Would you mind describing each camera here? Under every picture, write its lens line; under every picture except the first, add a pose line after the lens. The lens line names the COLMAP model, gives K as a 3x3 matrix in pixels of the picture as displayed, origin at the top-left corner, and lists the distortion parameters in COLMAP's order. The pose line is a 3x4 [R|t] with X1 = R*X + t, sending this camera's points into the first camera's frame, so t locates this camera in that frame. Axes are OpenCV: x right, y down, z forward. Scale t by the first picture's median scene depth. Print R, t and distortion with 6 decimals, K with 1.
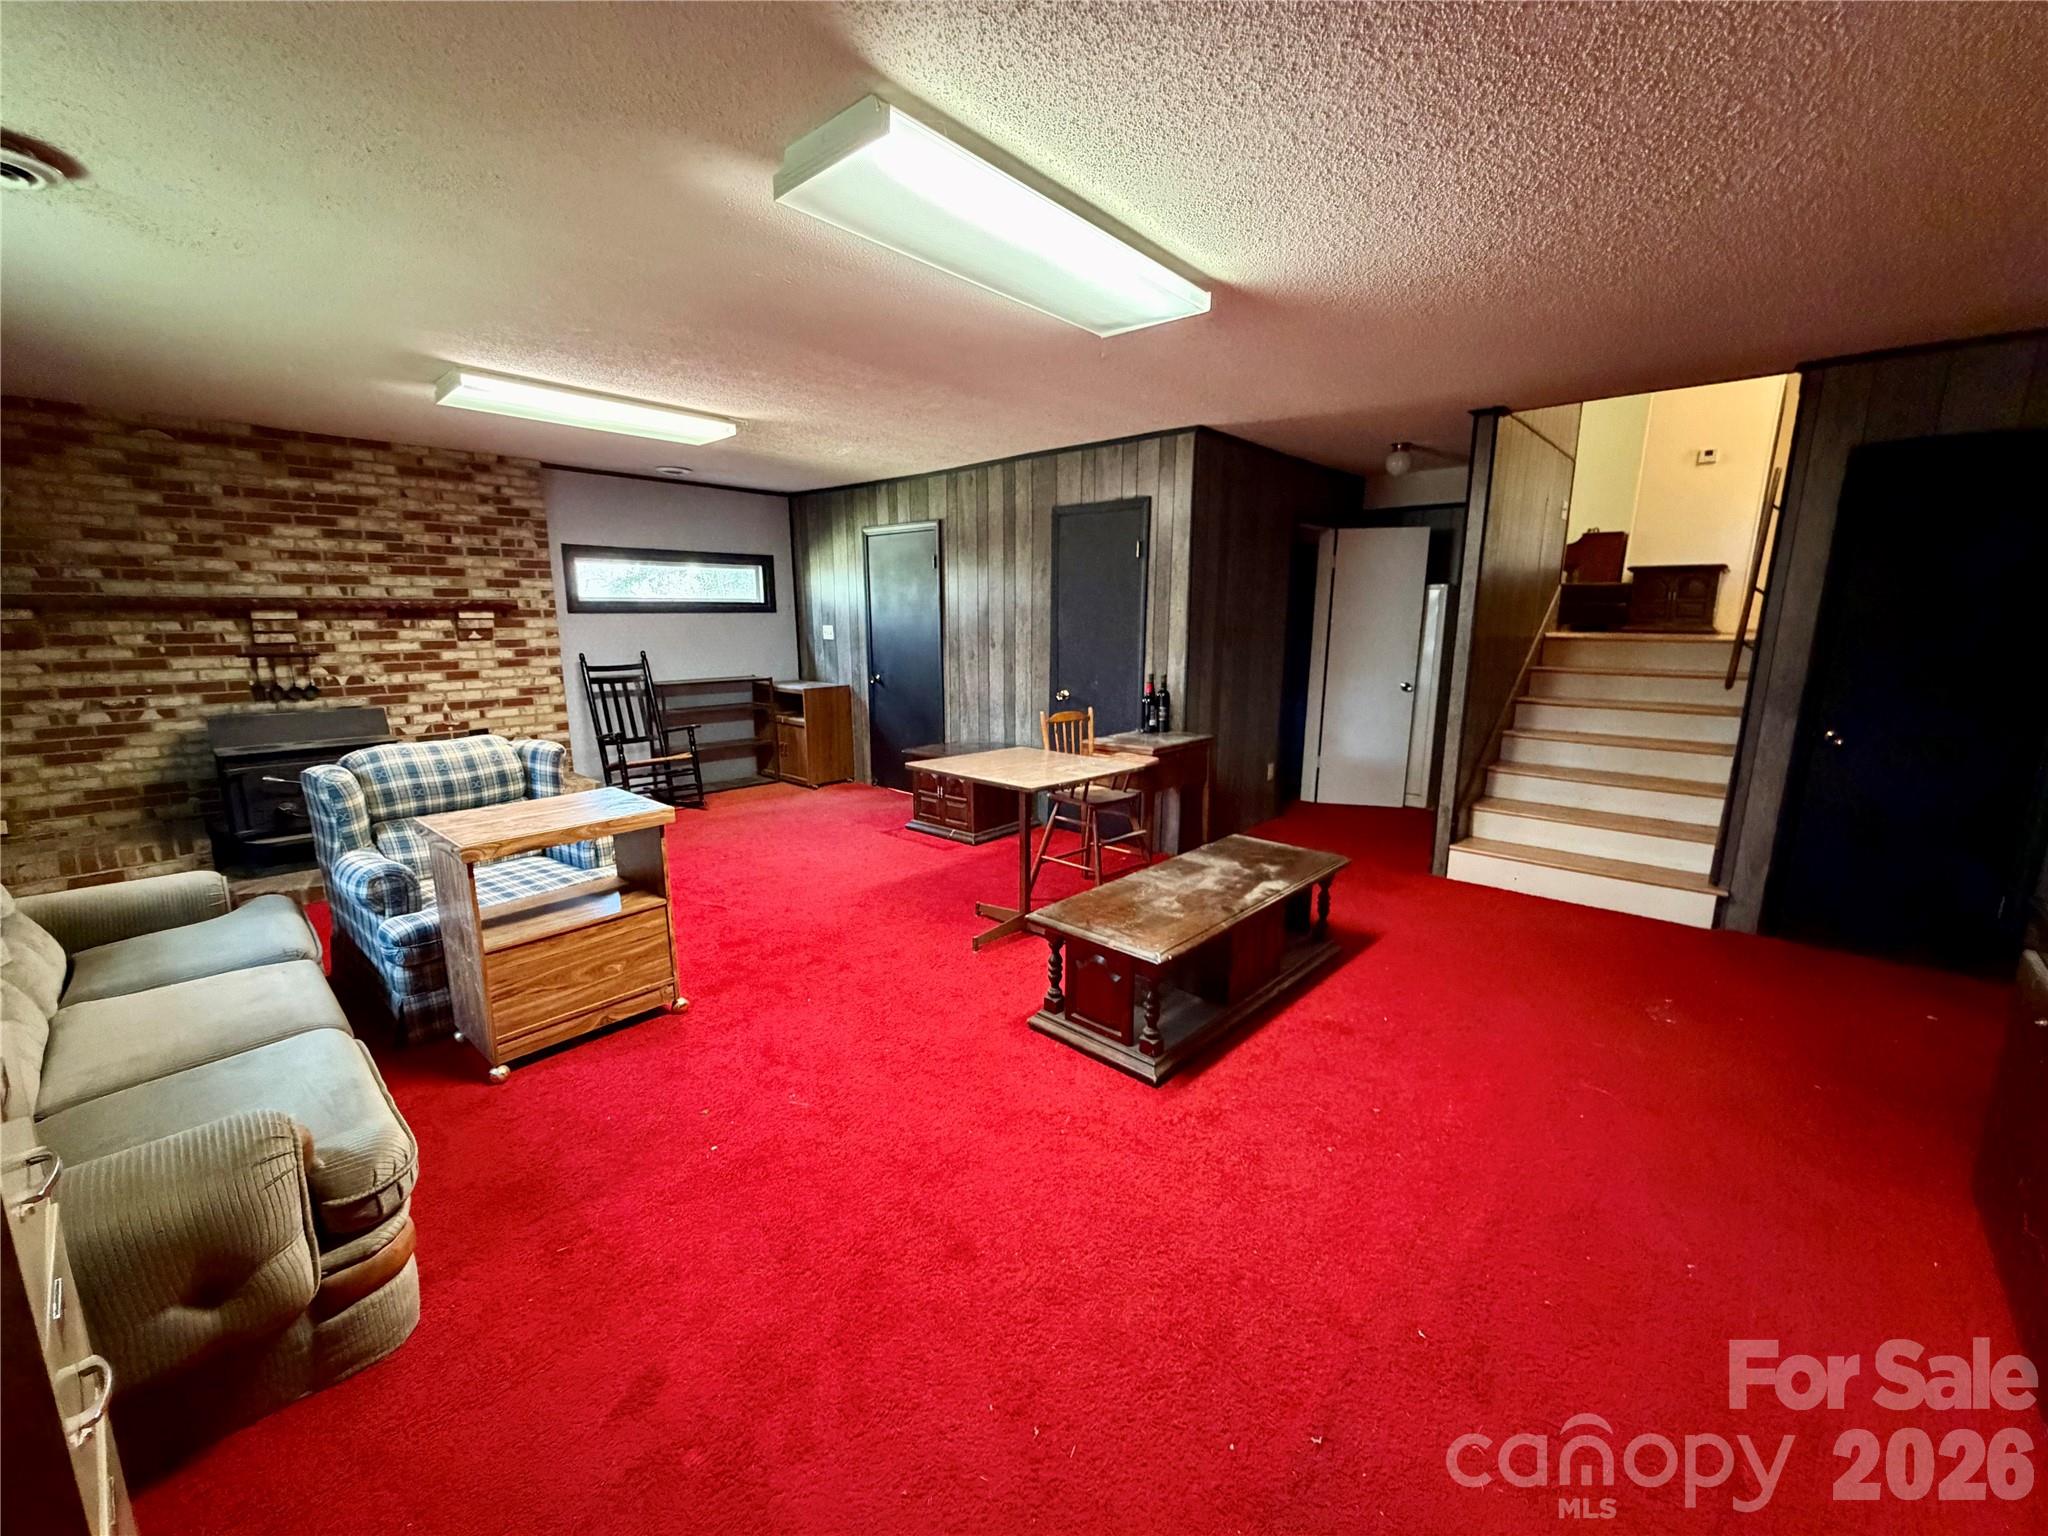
lens RADIAL K [[816.4, 0, 1019.2], [0, 816.4, 773.9], [0, 0, 1]] dist [-0.001181, 0.000620]
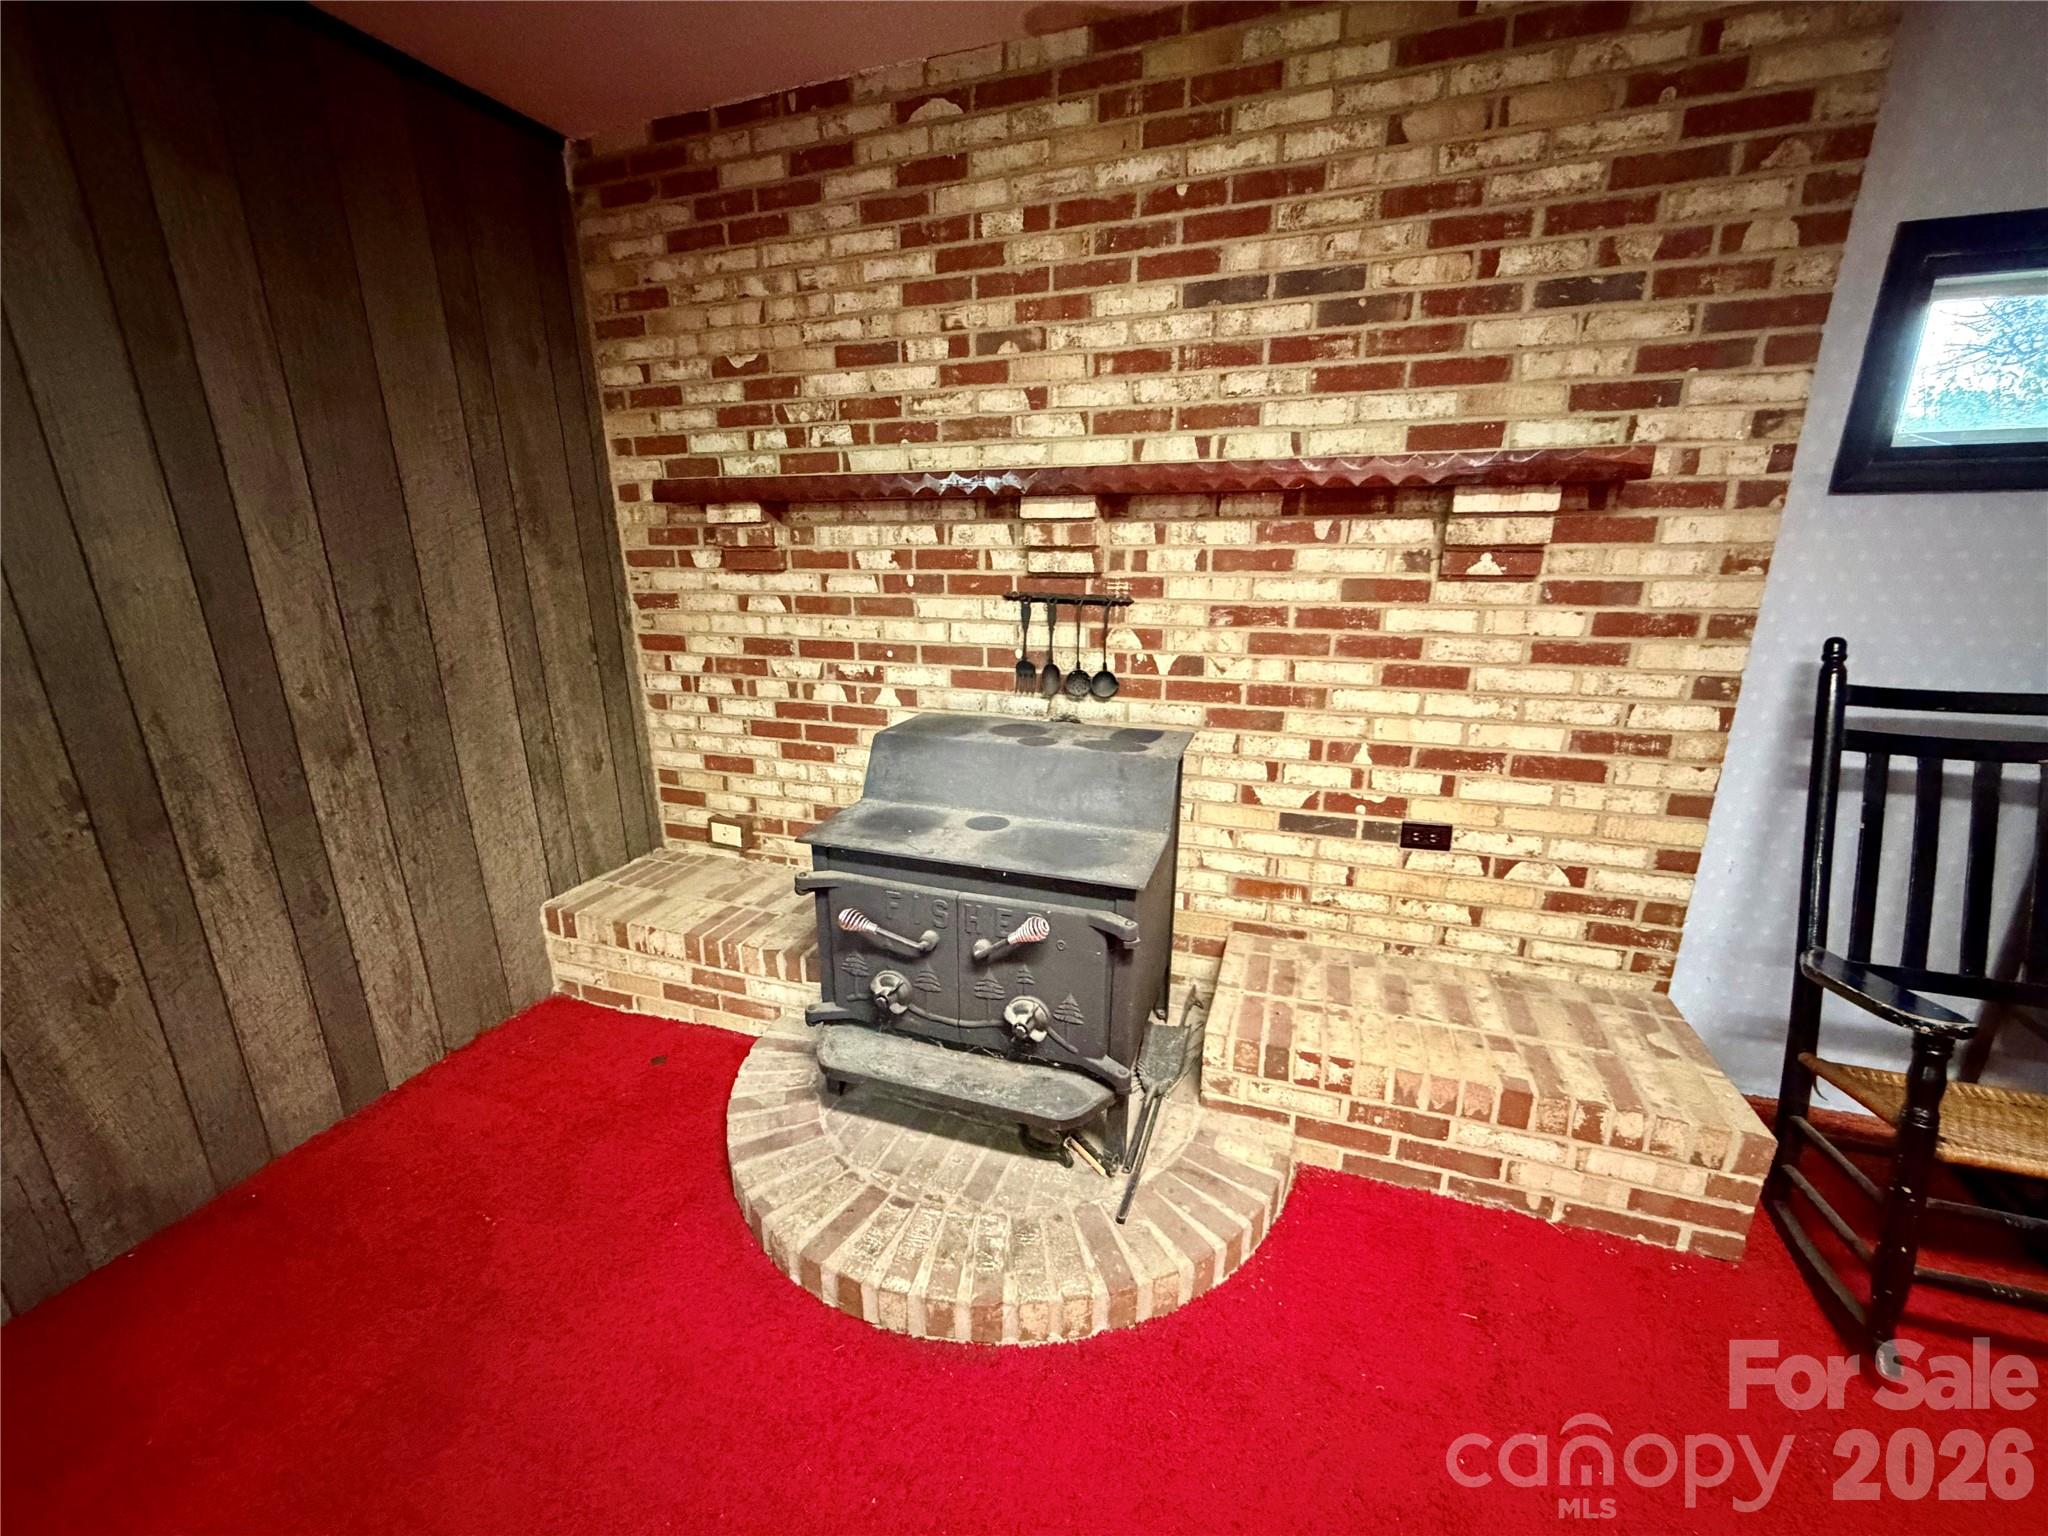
lens RADIAL K [[816.4, 0, 1018.6], [0, 816.4, 774.3], [0, 0, 1]] dist [-0.001181, 0.000620]
pose [[0.386852, 0.250609, -0.887435, -0.460201], [-0.173405, 0.964964, 0.196913, -0.130370], [0.905691, 0.077710, 0.416755, 0.755471]]
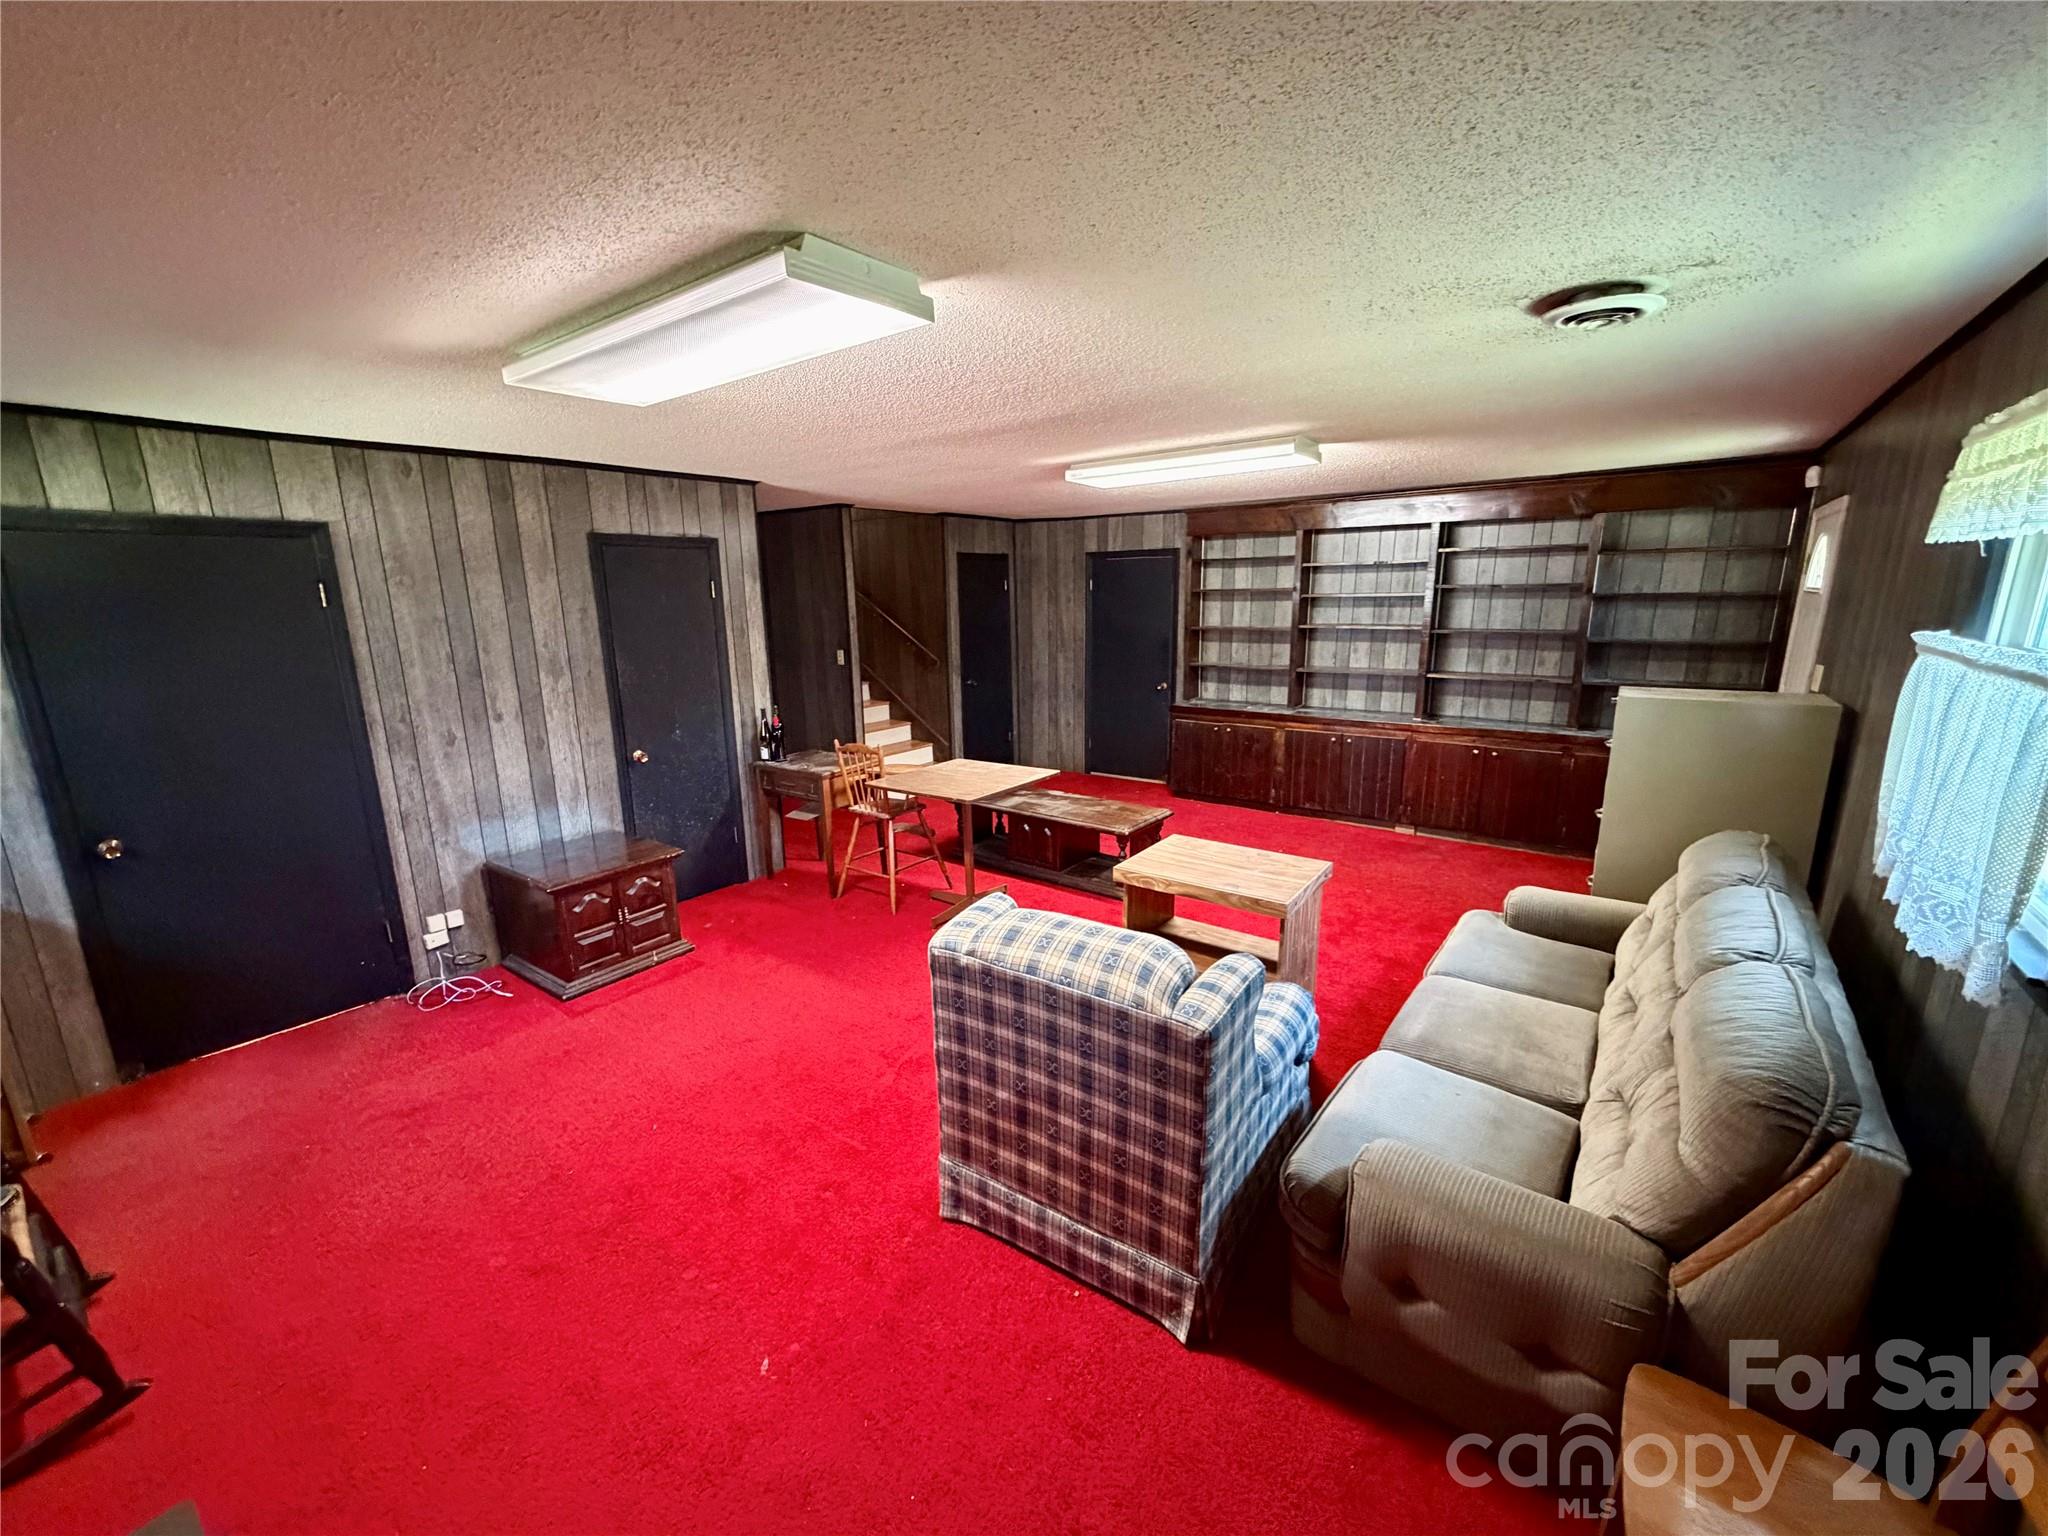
lens RADIAL K [[816.4, 0, 1018.5], [0, 816.4, 774.7], [0, 0, 1]] dist [-0.001181, 0.000620]
pose [[-0.092253, -0.218077, 0.971562, -0.868303], [0.211939, 0.949064, 0.233151, -0.206725], [-0.972919, 0.227421, -0.041335, 0.704646]]
